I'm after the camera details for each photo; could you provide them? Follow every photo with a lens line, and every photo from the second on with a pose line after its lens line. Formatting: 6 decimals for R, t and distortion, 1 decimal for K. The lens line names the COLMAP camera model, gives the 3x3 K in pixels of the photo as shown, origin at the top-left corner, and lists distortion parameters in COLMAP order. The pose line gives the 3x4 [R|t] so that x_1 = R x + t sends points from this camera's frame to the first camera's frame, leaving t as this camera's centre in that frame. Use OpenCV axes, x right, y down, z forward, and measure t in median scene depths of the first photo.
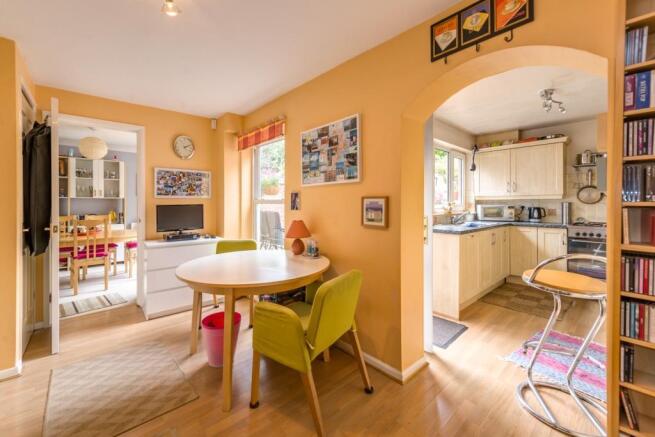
lens RADIAL K [[268.0, 0, 319.5], [0, 268.0, 203.8], [0, 0, 1]] dist [0.004827, 0.000087]
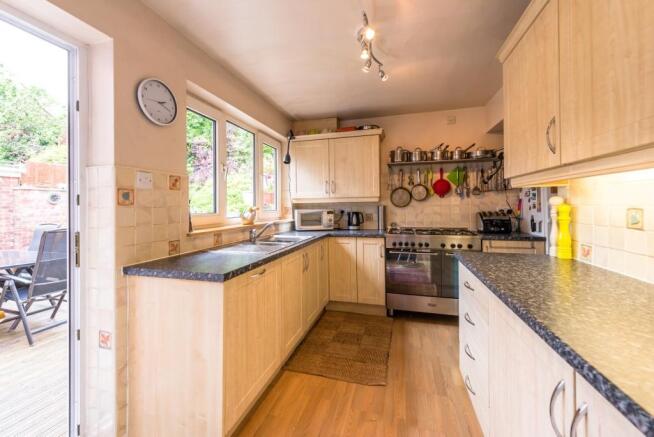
lens RADIAL K [[267.6, 0, 332.7], [0, 267.6, 204.8], [0, 0, 1]] dist [0.004827, 0.000087]
pose [[0.825091, -0.004748, 0.564981, 0.285502], [0.011075, 0.999908, -0.007772, -0.003589], [-0.564892, 0.012670, 0.825068, 0.359845]]
